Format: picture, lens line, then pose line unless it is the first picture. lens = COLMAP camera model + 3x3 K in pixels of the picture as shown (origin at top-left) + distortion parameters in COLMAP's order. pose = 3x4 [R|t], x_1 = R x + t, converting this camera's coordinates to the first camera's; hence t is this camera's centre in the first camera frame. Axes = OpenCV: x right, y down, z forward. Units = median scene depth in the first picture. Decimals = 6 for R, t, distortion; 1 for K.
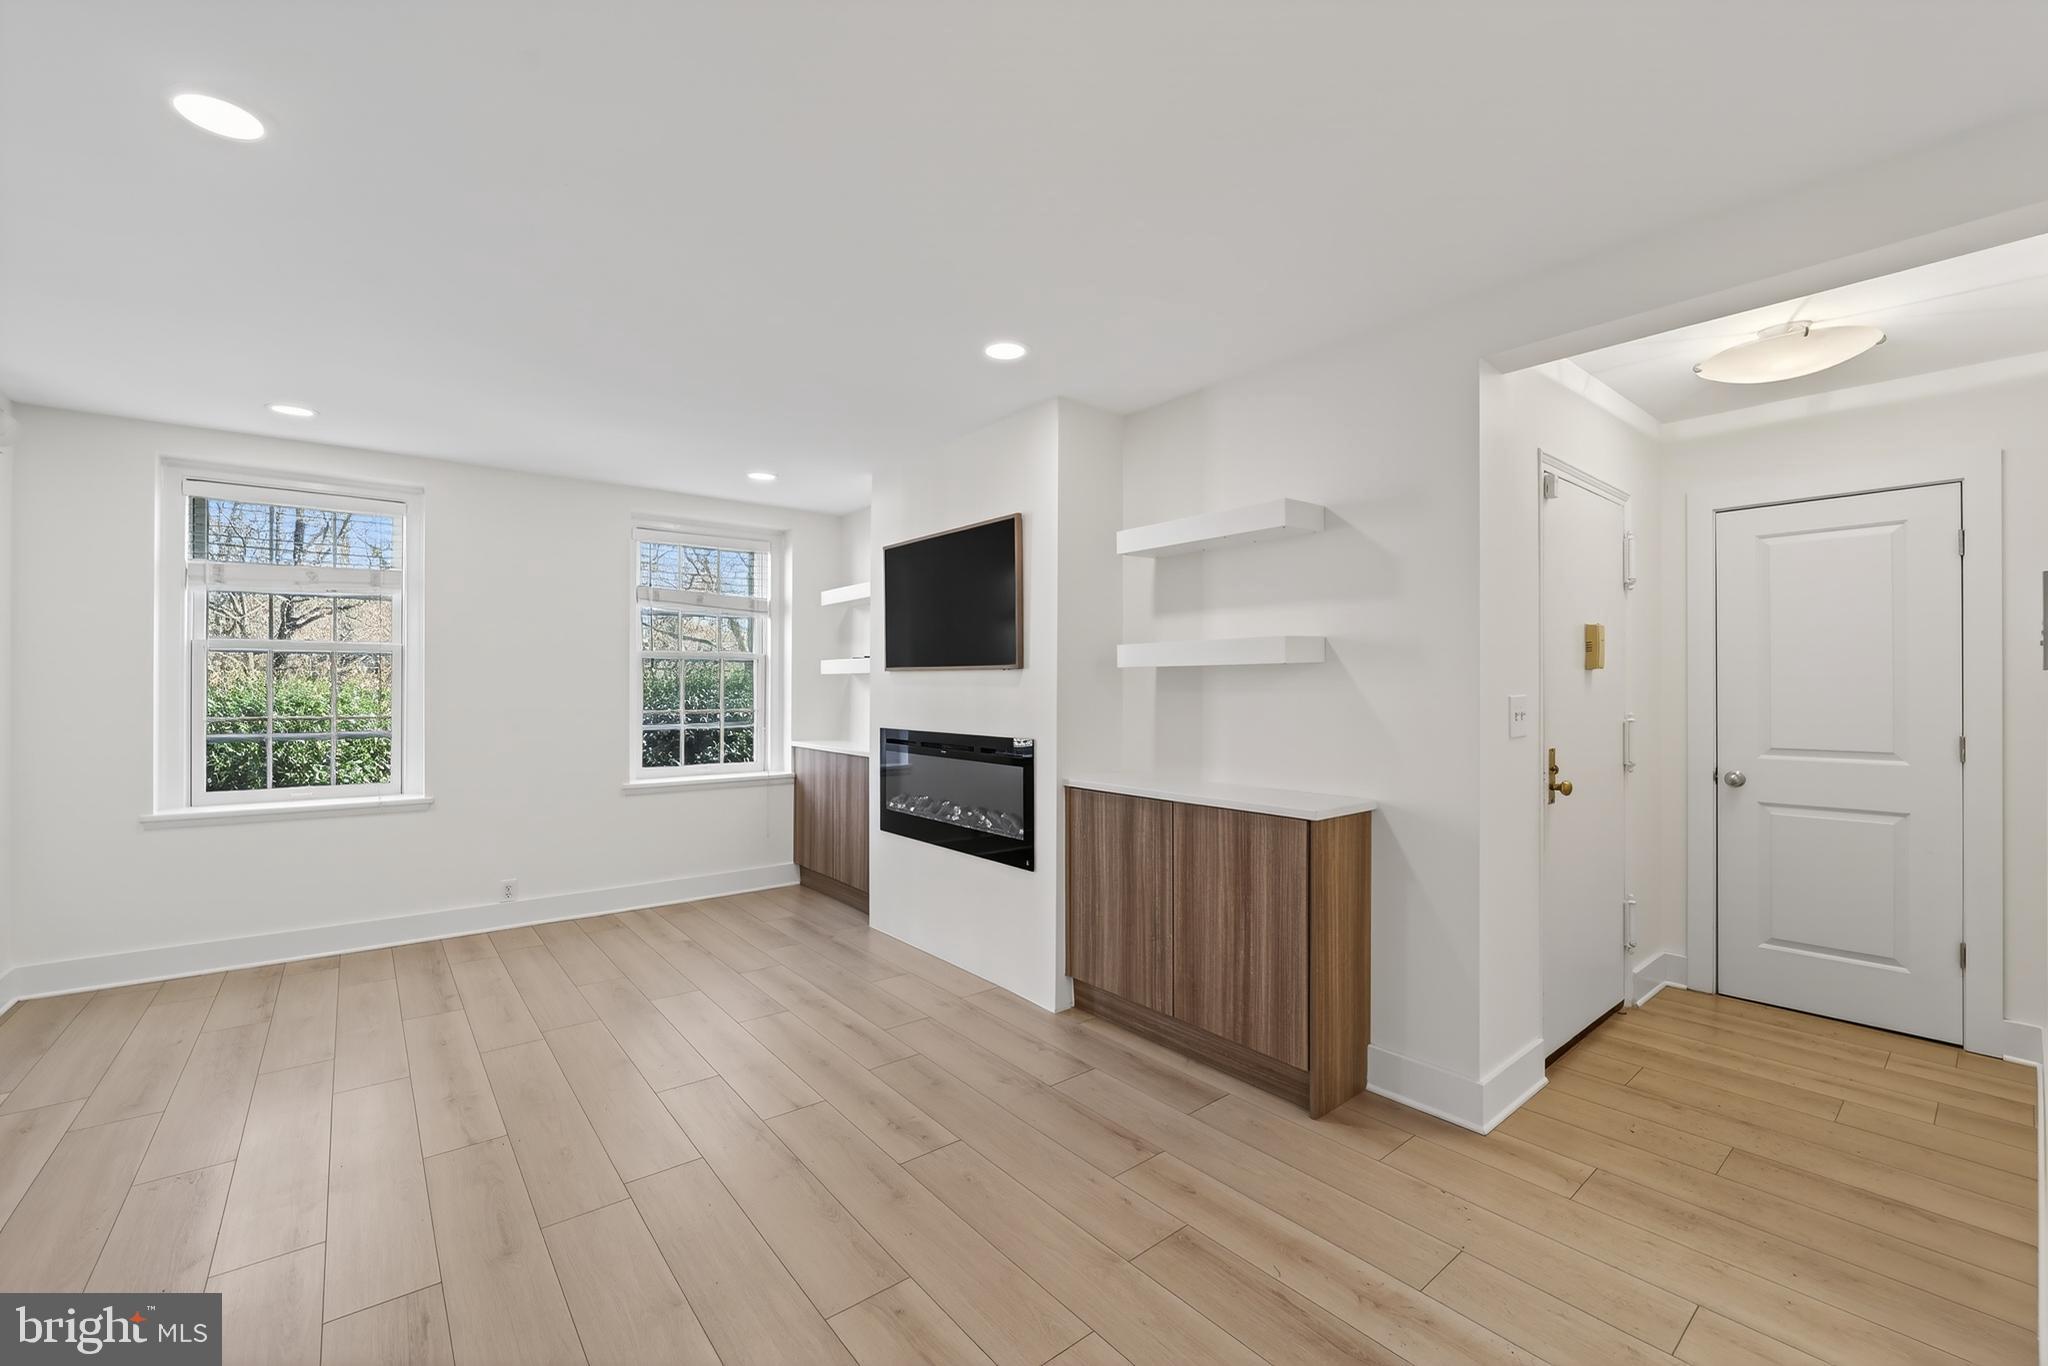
lens RADIAL K [[832.2, 0, 1021.3], [0, 832.2, 683.9], [0, 0, 1]] dist [-0.020102, 0.000163]
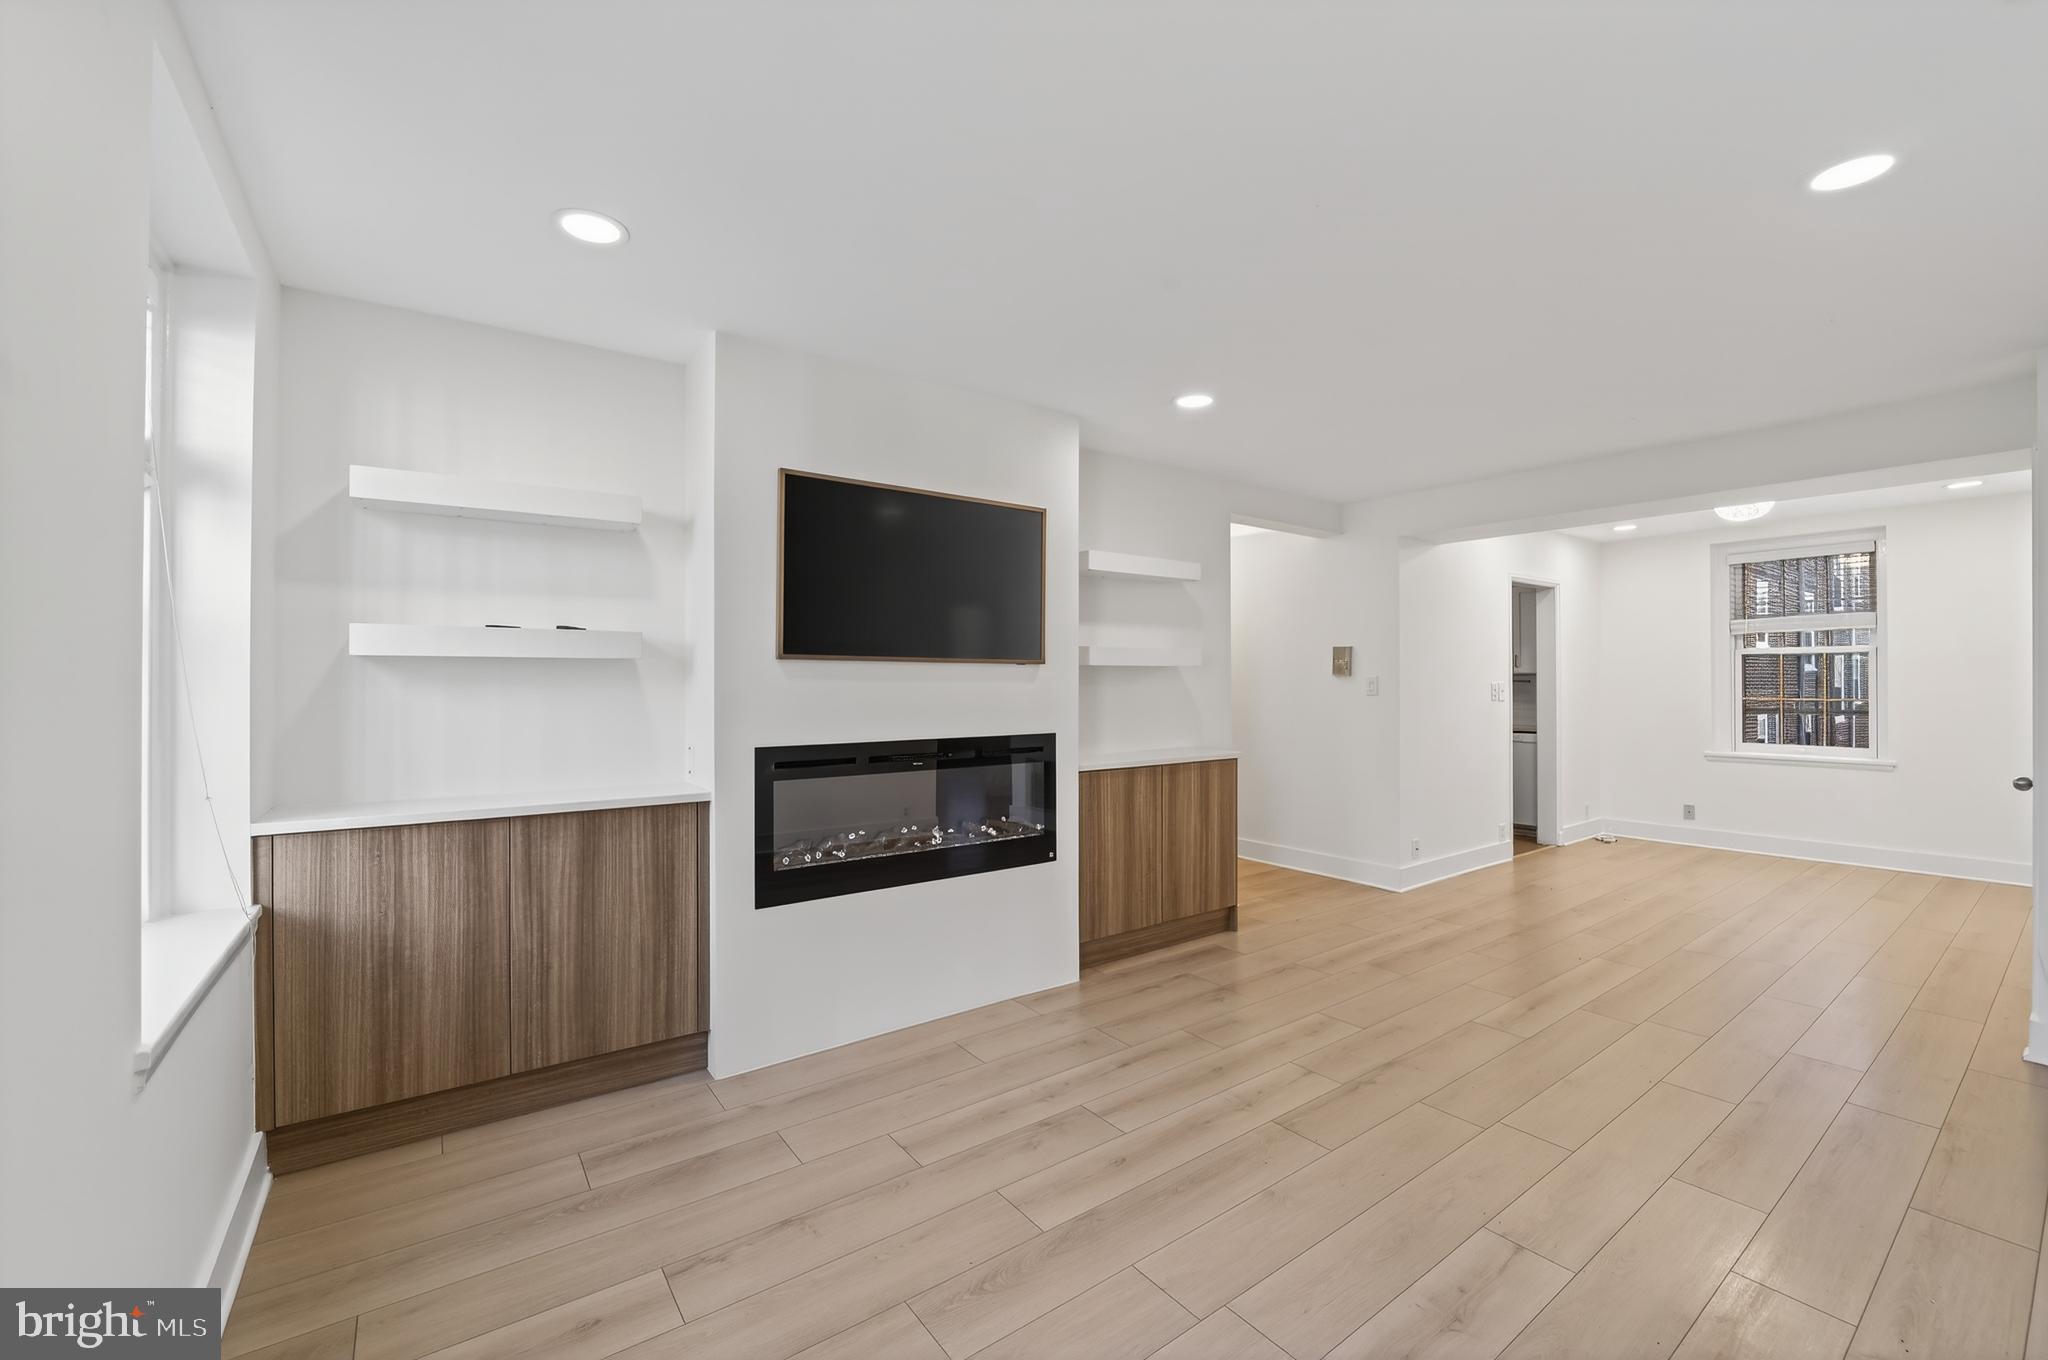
lens RADIAL K [[832.2, 0, 1031.8], [0, 832.2, 686.2], [0, 0, 1]] dist [-0.020102, 0.000163]
pose [[0.043506, -0.007318, 0.999026, -0.948360], [-0.003477, 0.999966, 0.007477, 0.001231], [-0.999047, -0.003799, 0.043479, 0.919119]]
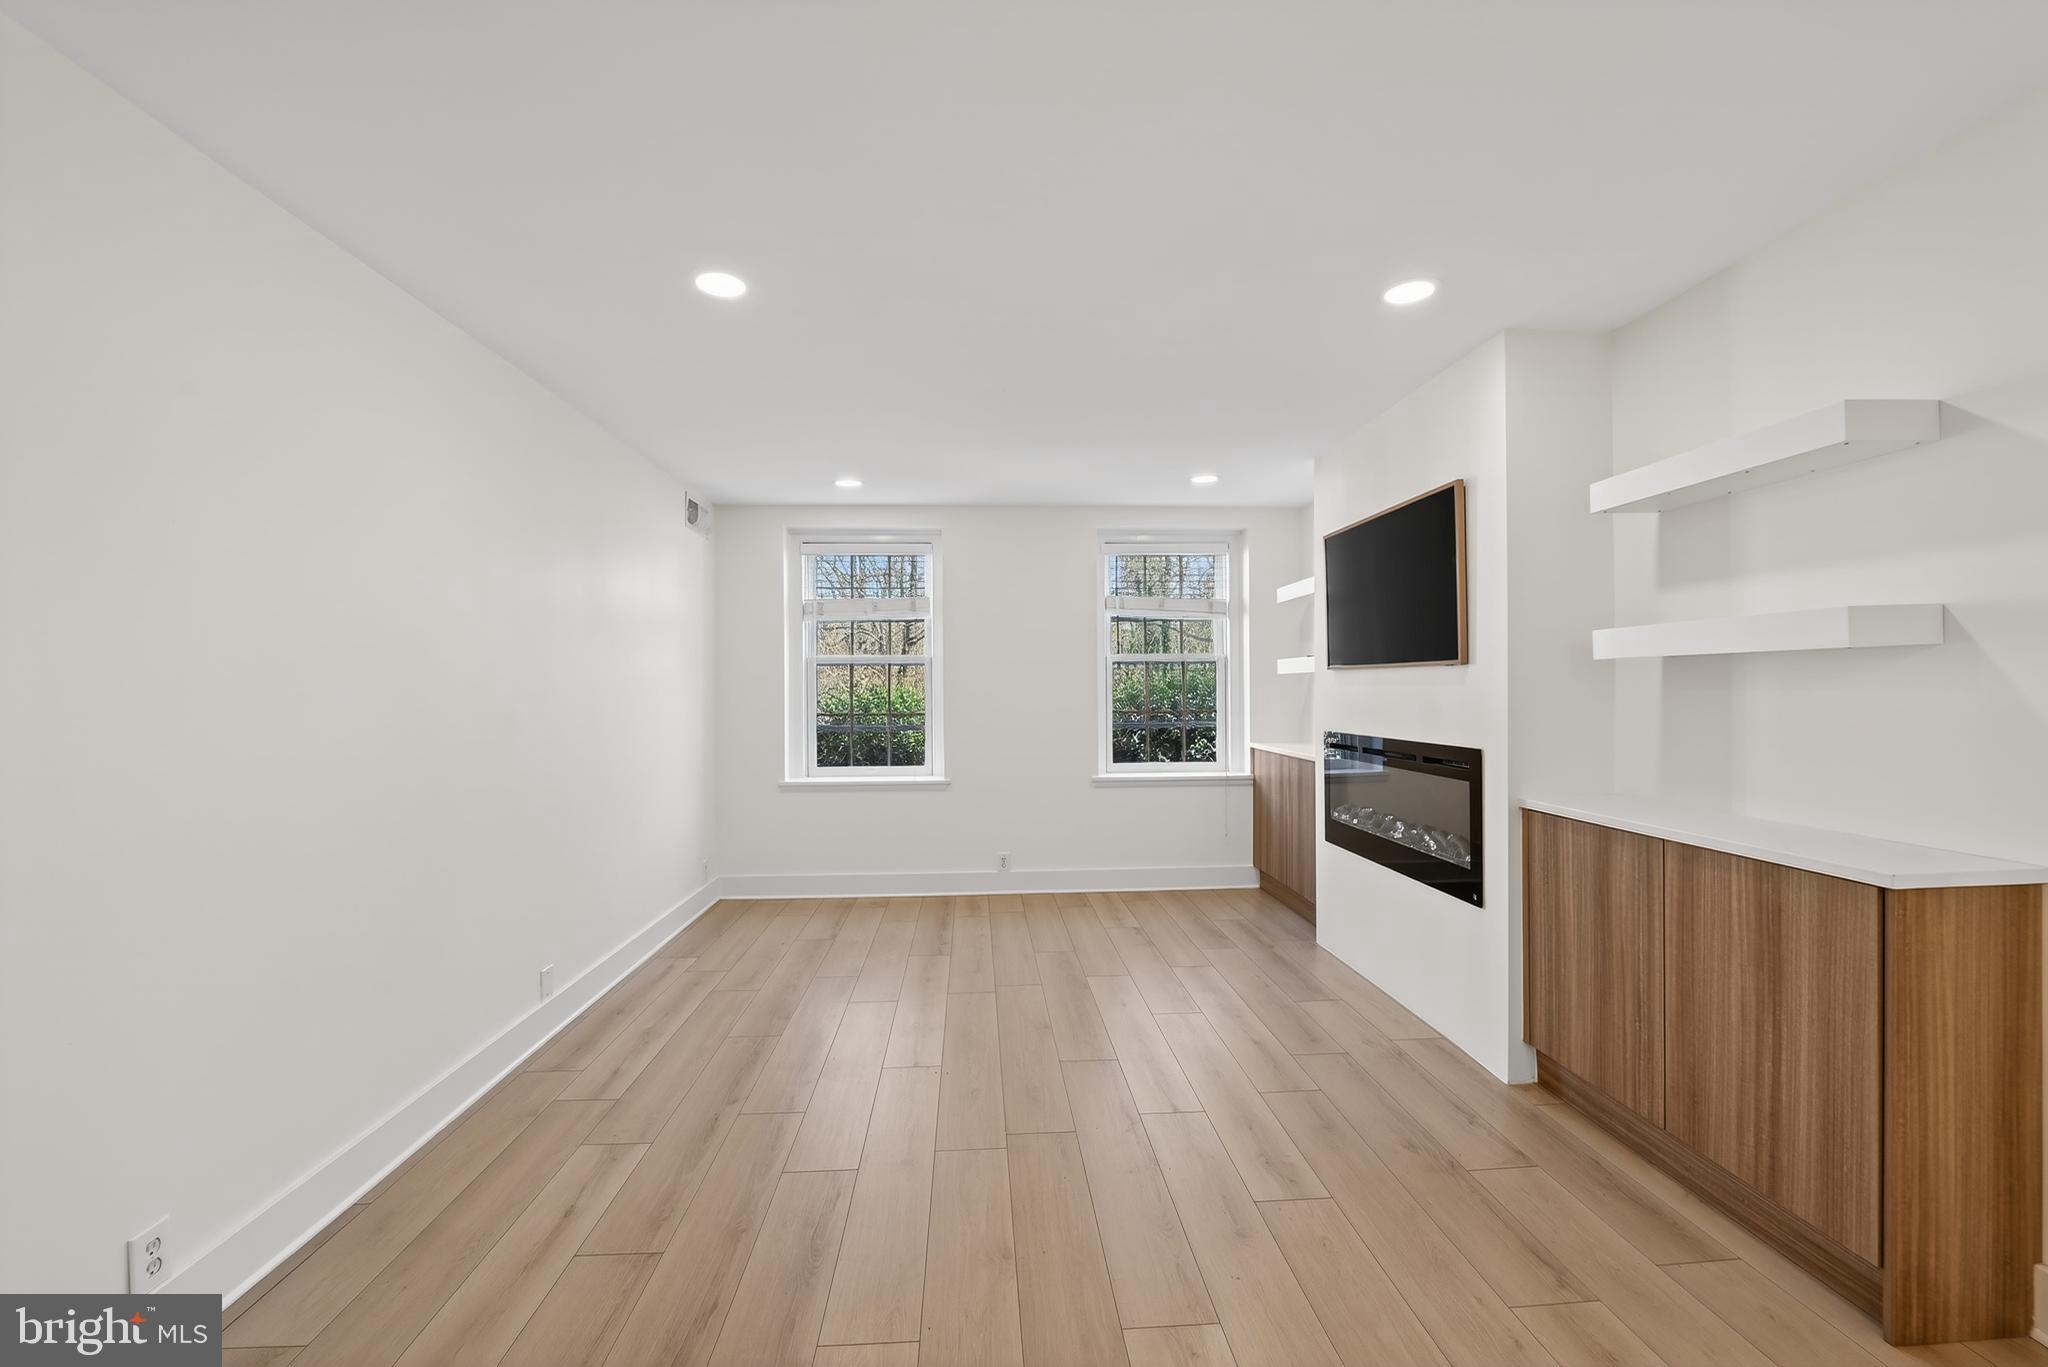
lens RADIAL K [[832.2, 0, 1023.4], [0, 832.2, 688.2], [0, 0, 1]] dist [-0.020102, 0.000163]
pose [[0.813897, -0.008183, -0.580951, 0.114678], [0.011841, 0.999927, 0.002505, -0.001264], [0.580888, -0.008917, 0.813935, 0.060168]]
